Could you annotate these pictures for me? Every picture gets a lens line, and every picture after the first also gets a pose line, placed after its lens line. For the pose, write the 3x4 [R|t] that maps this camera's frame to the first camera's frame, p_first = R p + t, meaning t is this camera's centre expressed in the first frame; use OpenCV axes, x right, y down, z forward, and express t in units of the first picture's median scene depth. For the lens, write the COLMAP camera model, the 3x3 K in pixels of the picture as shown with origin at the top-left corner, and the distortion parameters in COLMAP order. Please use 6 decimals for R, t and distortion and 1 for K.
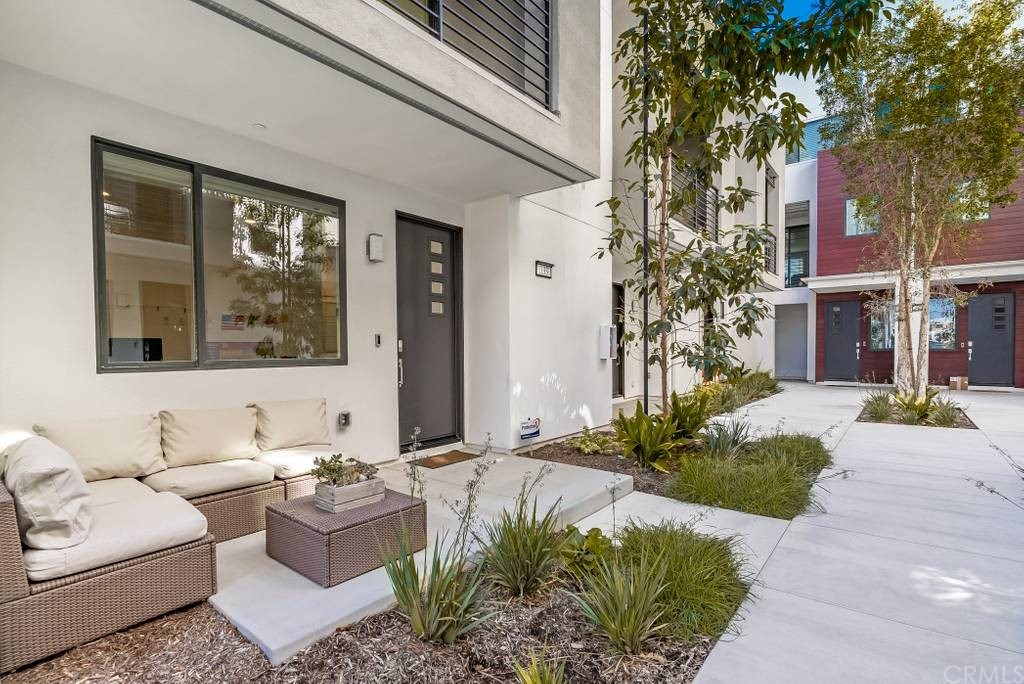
lens RADIAL K [[500.2, 0, 493.2], [0, 500.2, 363.2], [0, 0, 1]] dist [0.009130, -0.001434]
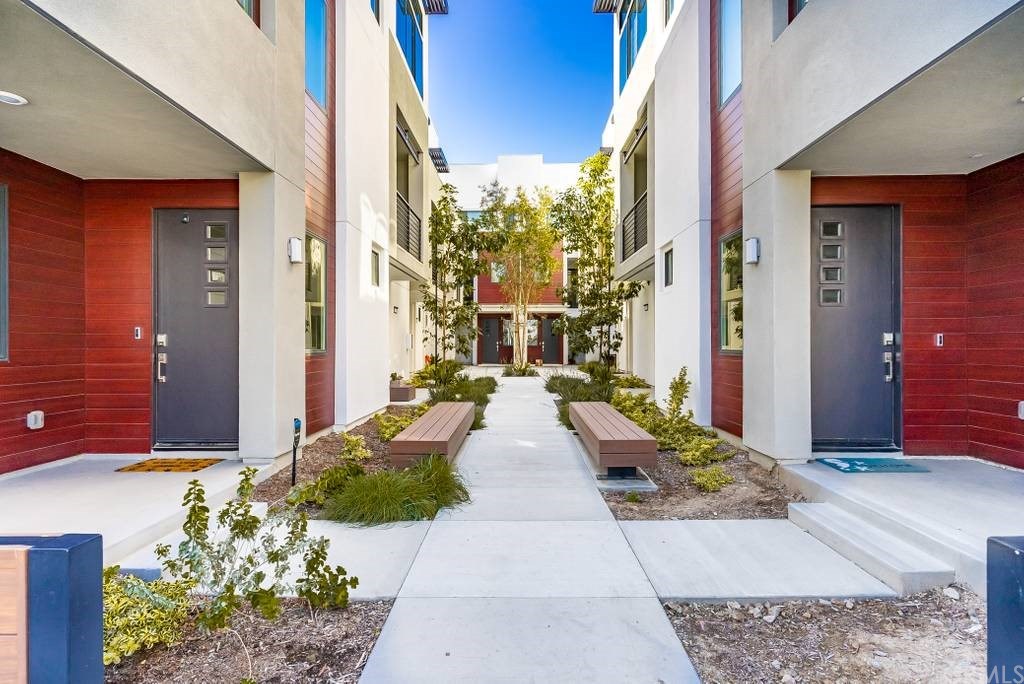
lens RADIAL K [[500.2, 0, 512.9], [0, 500.2, 344.0], [0, 0, 1]] dist [0.009130, -0.001434]
pose [[0.781821, 0.003572, 0.623493, -0.762417], [0.016963, 0.999492, -0.026996, 0.037183], [-0.623272, 0.031683, 0.781363, -0.947825]]
